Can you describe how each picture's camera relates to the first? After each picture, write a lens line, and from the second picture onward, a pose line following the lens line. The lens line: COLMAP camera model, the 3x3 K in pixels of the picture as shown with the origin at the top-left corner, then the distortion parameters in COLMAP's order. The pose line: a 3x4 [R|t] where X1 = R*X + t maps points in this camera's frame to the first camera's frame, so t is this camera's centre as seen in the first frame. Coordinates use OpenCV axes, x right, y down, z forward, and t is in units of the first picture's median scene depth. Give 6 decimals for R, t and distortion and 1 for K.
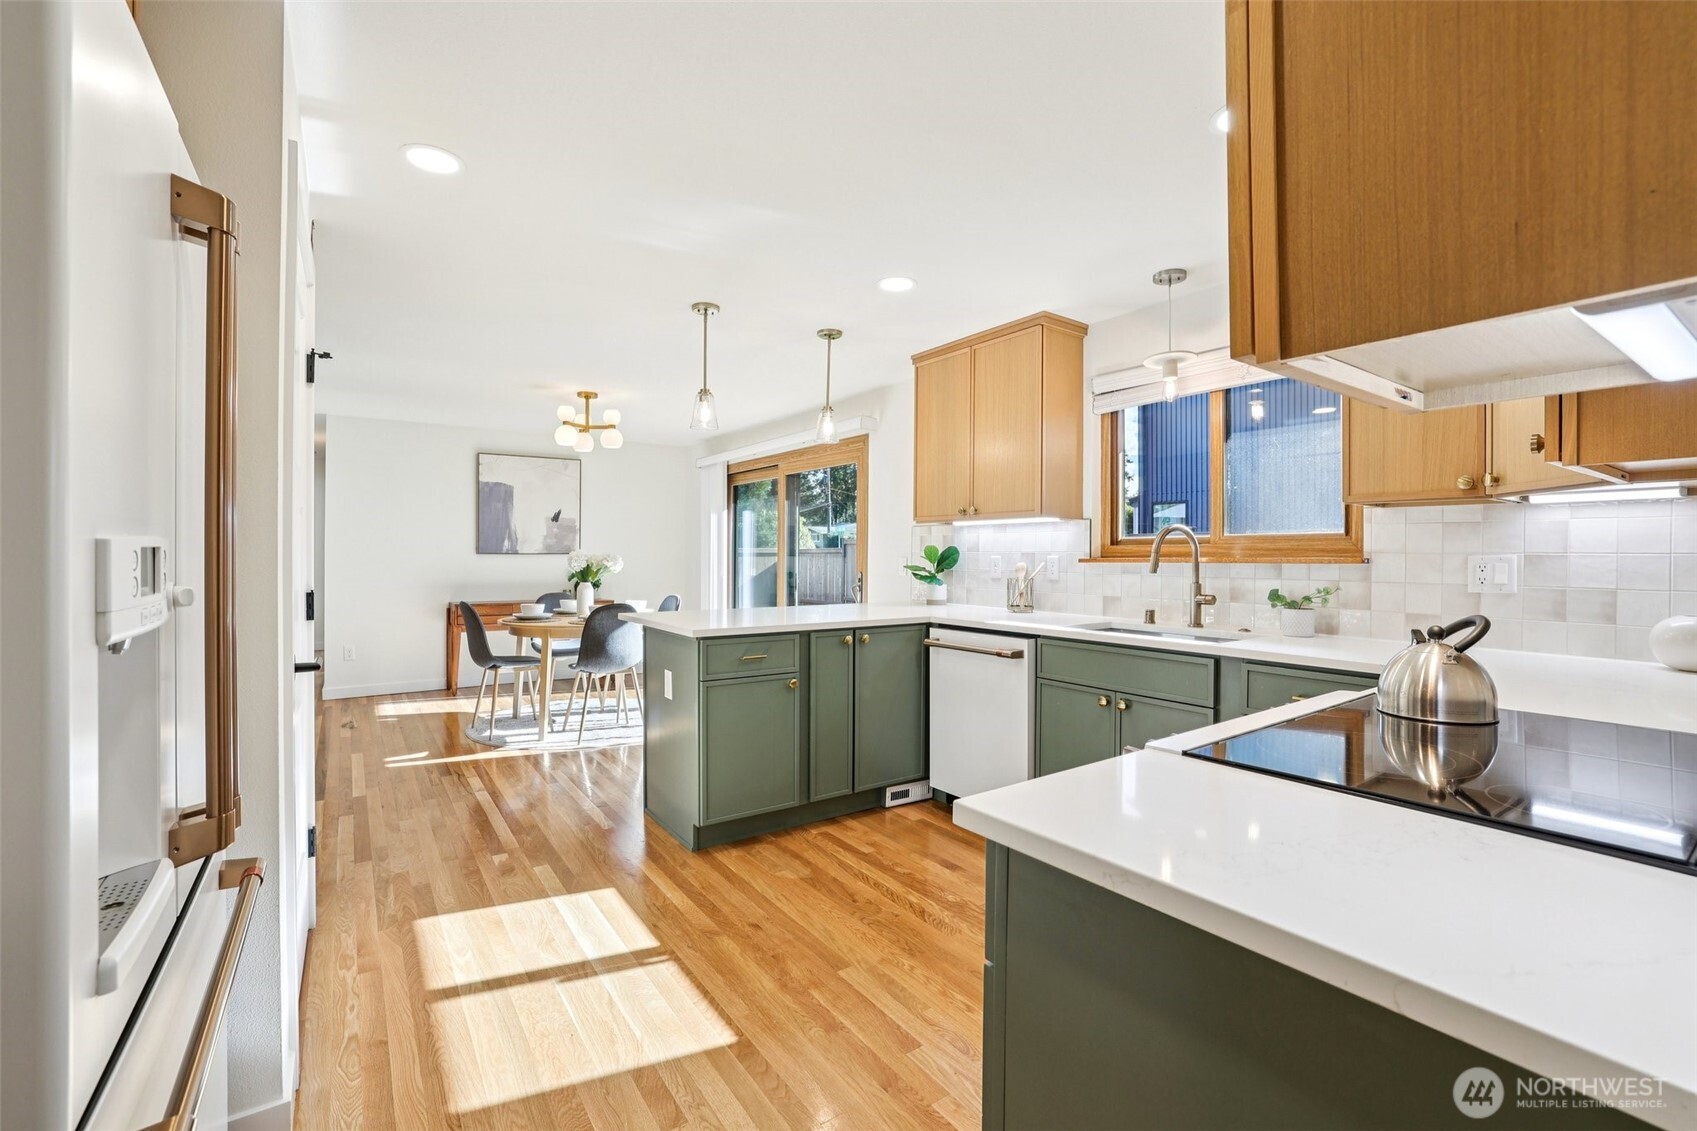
lens RADIAL K [[732.1, 0, 846.5], [0, 732.1, 551.4], [0, 0, 1]] dist [-0.046928, 0.016353]
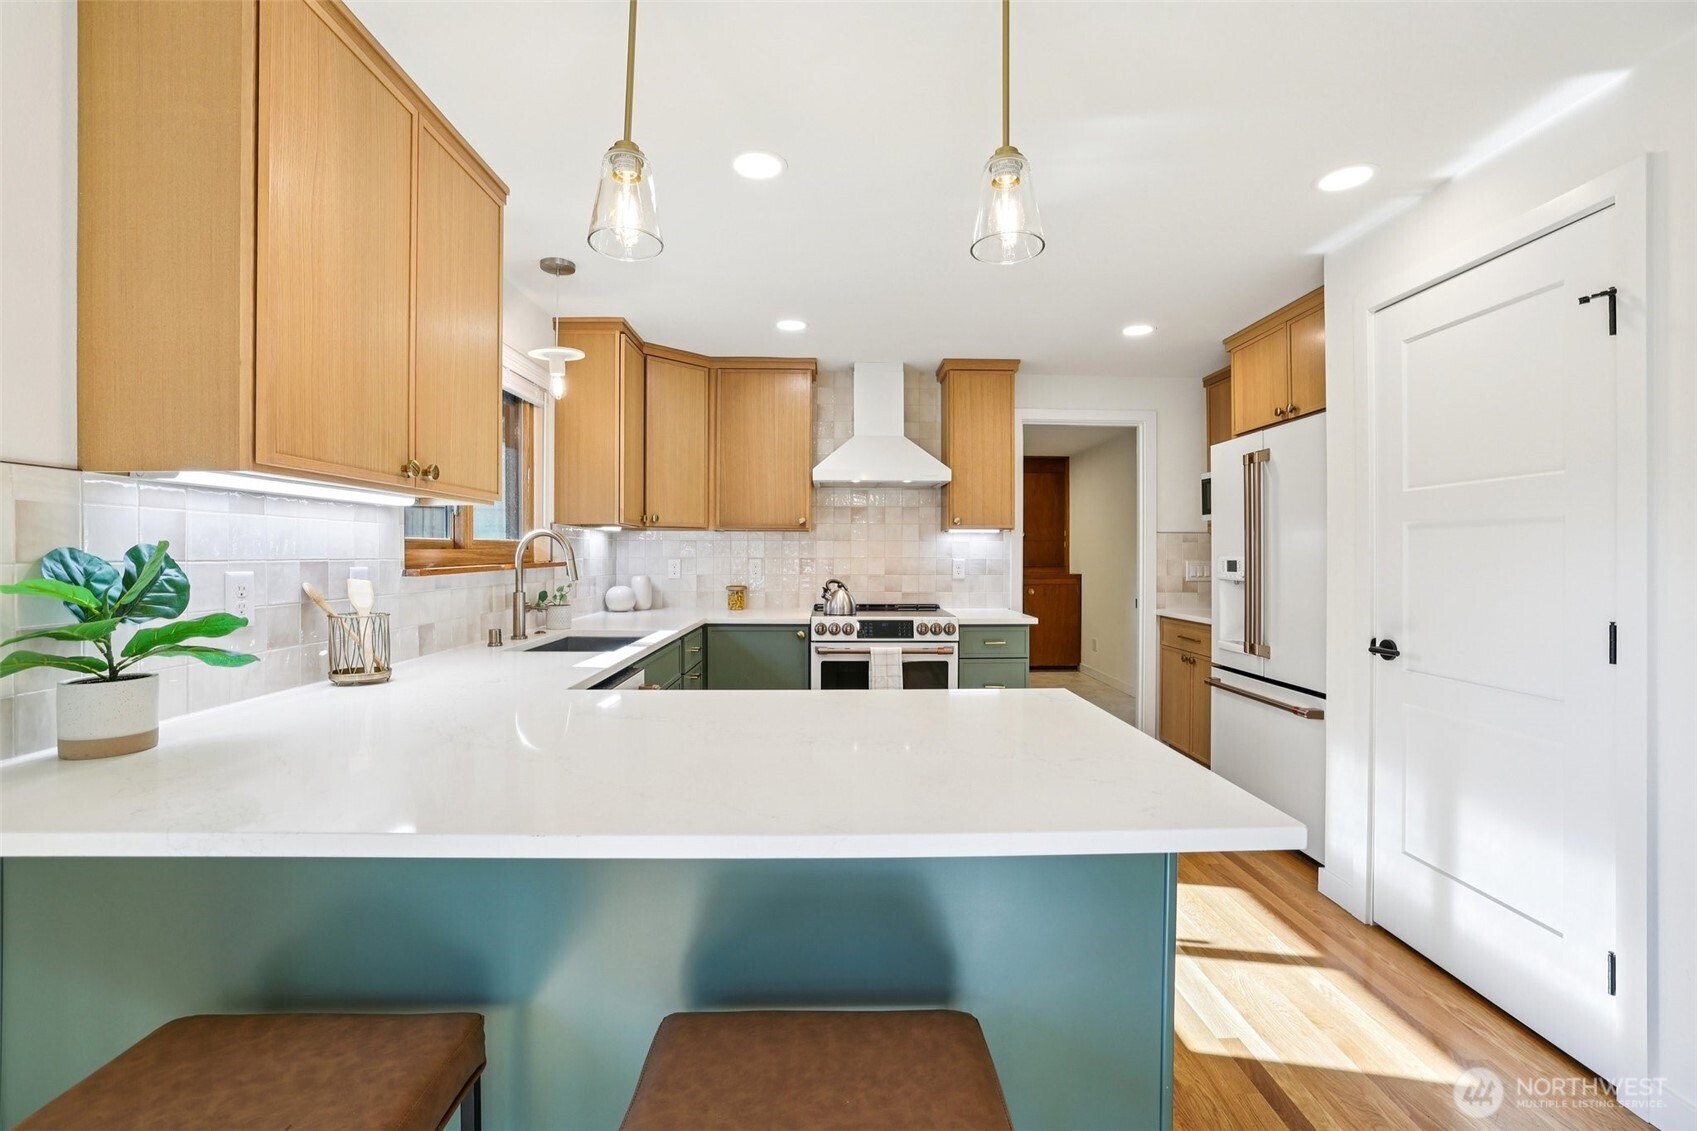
lens RADIAL K [[732.1, 0, 846.5], [0, 732.1, 551.4], [0, 0, 1]] dist [-0.046928, 0.016353]
pose [[-0.835500, -0.000262, 0.549490, -0.223246], [-0.003825, 0.999978, -0.005338, -0.002894], [-0.549477, -0.006561, -0.835483, 0.925174]]
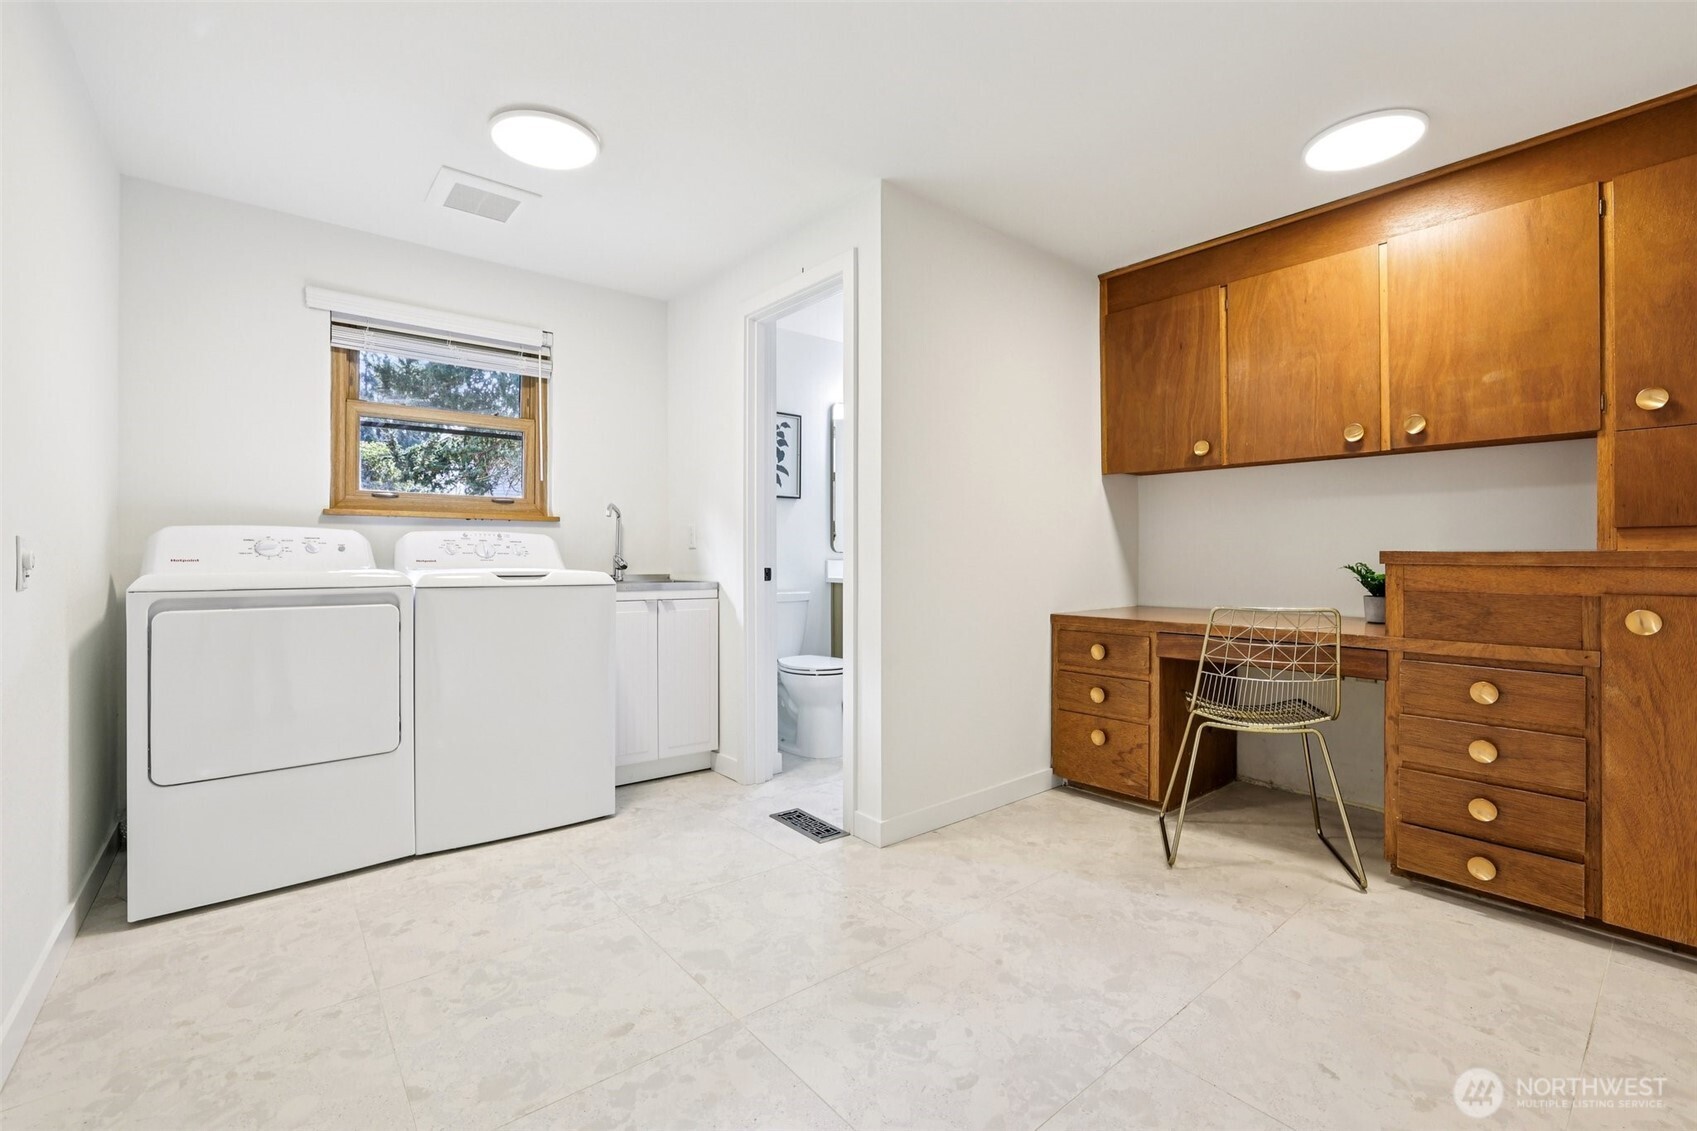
lens RADIAL K [[732.1, 0, 846.5], [0, 732.1, 551.4], [0, 0, 1]] dist [-0.046928, 0.016353]
pose [[-0.080281, 0.005117, 0.996759, -0.028123], [-0.003285, 0.999980, -0.005399, 0.039521], [-0.996767, -0.003708, -0.080262, -0.140173]]
